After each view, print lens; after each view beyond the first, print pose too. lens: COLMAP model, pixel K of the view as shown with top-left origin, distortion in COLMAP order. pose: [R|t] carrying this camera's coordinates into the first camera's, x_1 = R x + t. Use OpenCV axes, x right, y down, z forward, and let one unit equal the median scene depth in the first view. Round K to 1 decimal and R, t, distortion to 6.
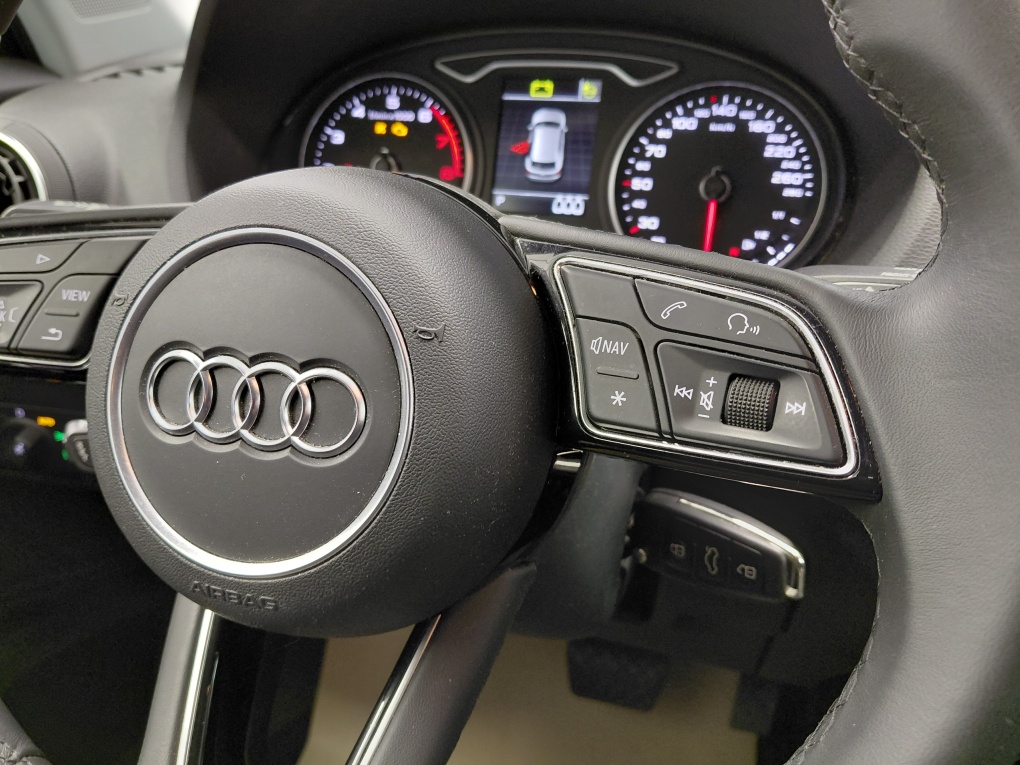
lens RADIAL K [[788.5, 0, 477.9], [0, 788.5, 383.7], [0, 0, 1]] dist [0.062284, -0.237645]
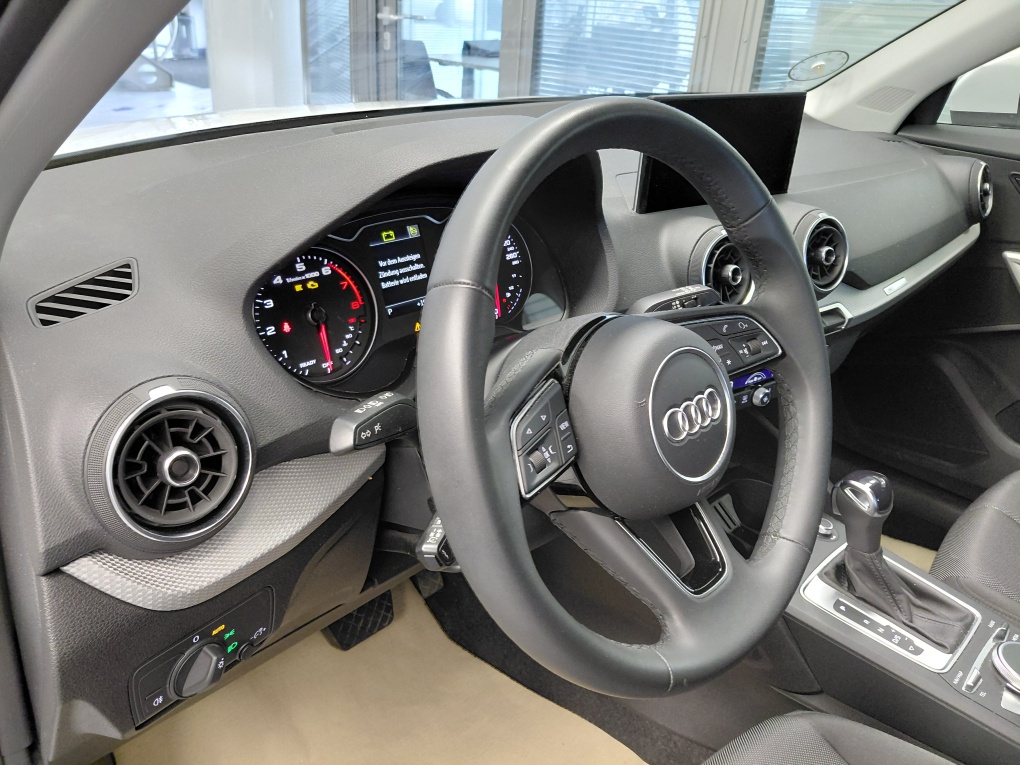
lens RADIAL K [[755.5, 0, 492.8], [0, 755.5, 383.6], [0, 0, 1]] dist [0.067621, -0.071992]
pose [[0.465283, -0.376193, 0.801243, -1.156109], [0.344352, 0.910816, 0.227673, -0.391693], [-0.815434, 0.169977, 0.553330, 0.072254]]
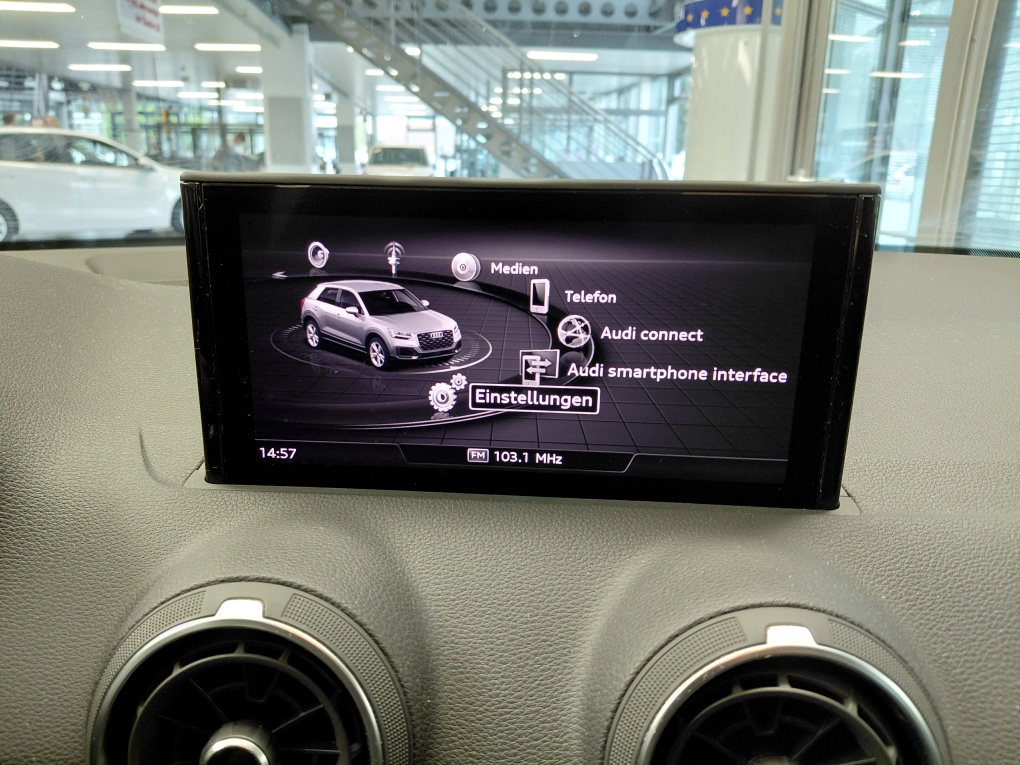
lens RADIAL K [[778.1, 0, 492.6], [0, 778.1, 381.8], [0, 0, 1]] dist [-0.006555, -0.005476]
pose [[0.903370, -0.093307, 0.418588, 0.569413], [0.165541, 0.976266, -0.139643, -0.173760], [-0.395624, 0.195442, 0.897376, -0.015442]]
